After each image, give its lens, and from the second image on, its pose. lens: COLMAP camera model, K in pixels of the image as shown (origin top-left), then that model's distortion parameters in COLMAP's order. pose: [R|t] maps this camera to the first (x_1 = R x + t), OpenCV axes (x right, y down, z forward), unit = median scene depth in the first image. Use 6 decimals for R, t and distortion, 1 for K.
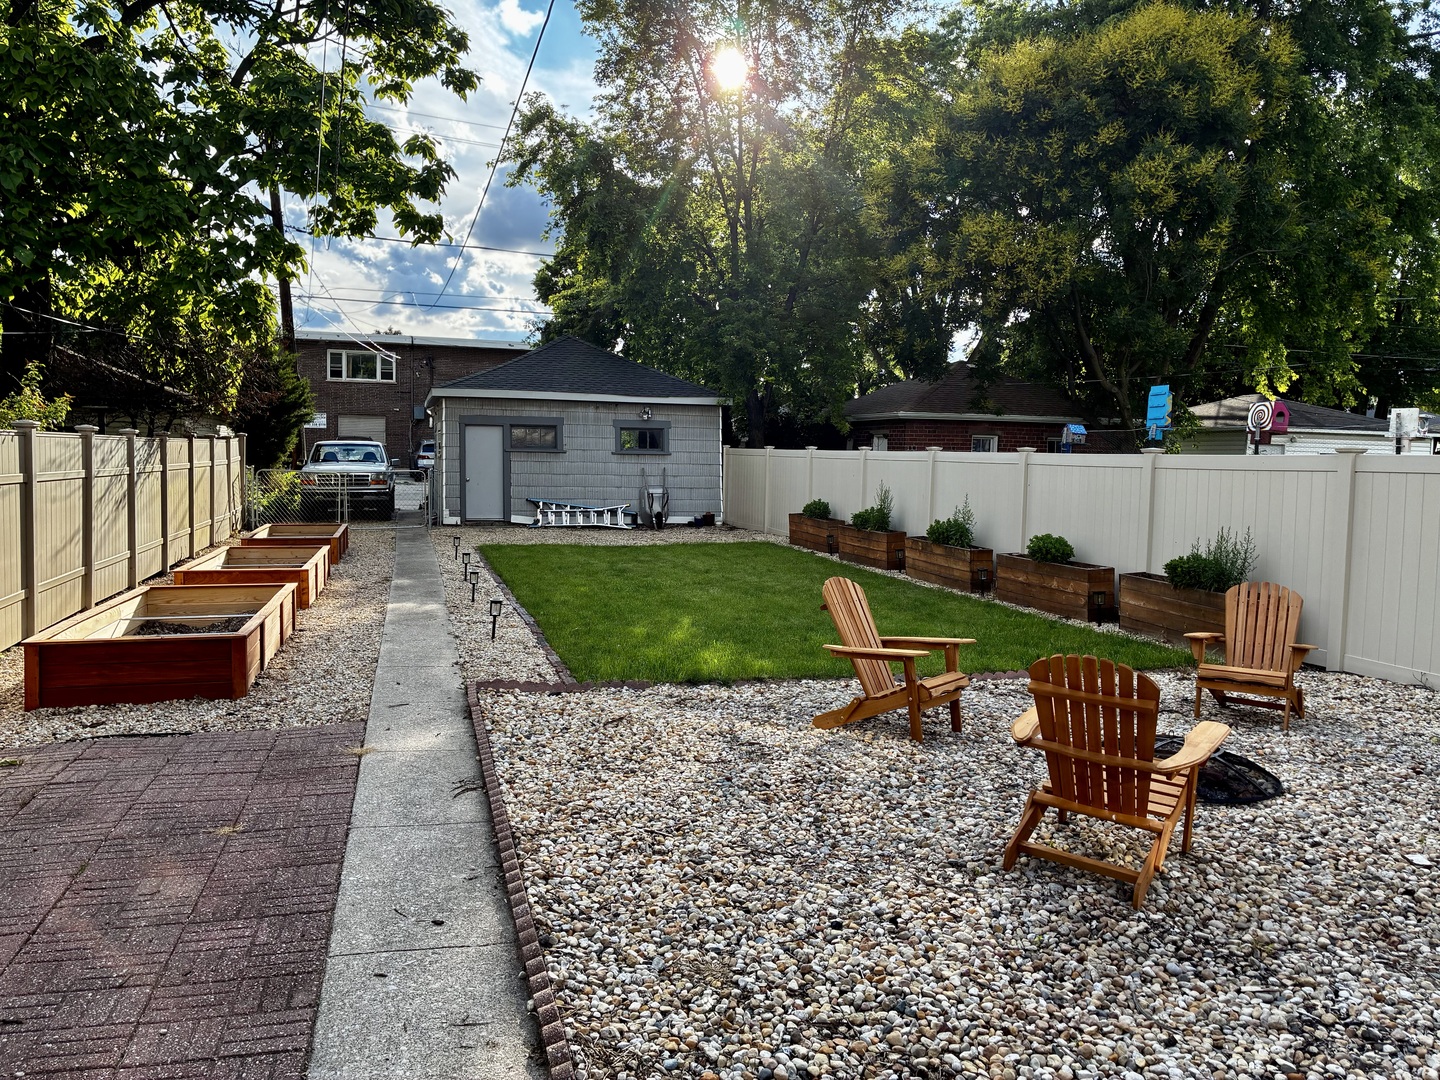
lens RADIAL K [[1068.2, 0, 719.1], [0, 1068.2, 537.7], [0, 0, 1]] dist [0.048201, -0.051008]
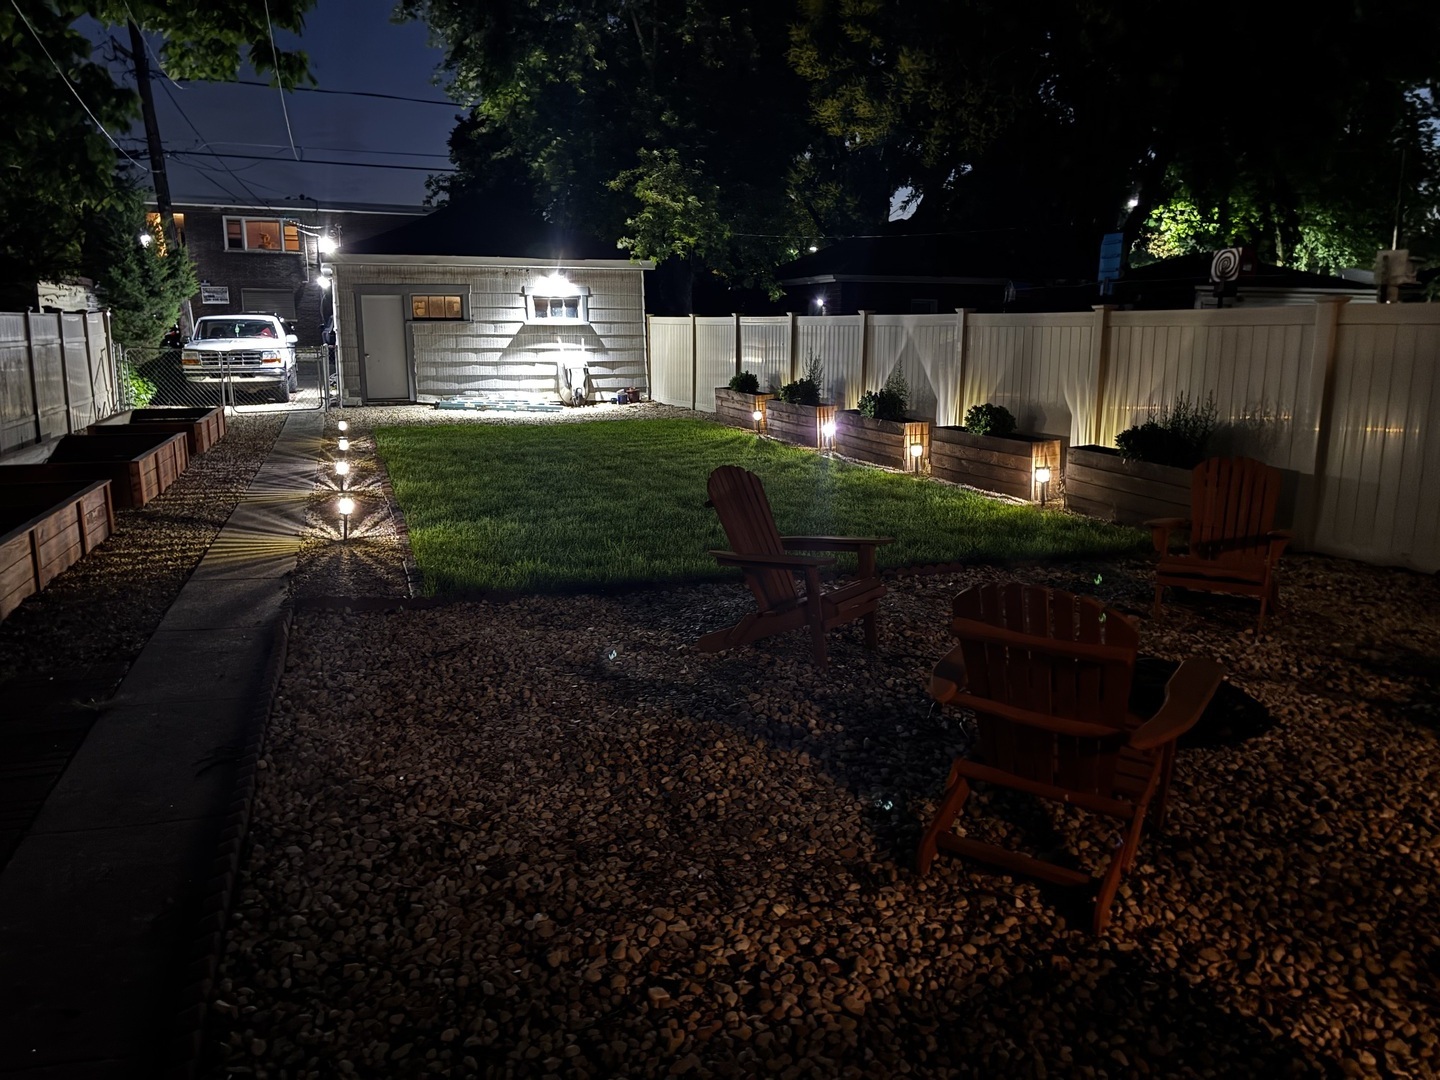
lens RADIAL K [[1069.0, 0, 716.6], [0, 1069.0, 538.1], [0, 0, 1]] dist [0.066884, -0.081862]
pose [[0.998506, -0.025932, 0.048097, 0.085188], [0.020194, 0.993024, 0.116168, -0.002944], [-0.050774, -0.115023, 0.992064, 0.262926]]
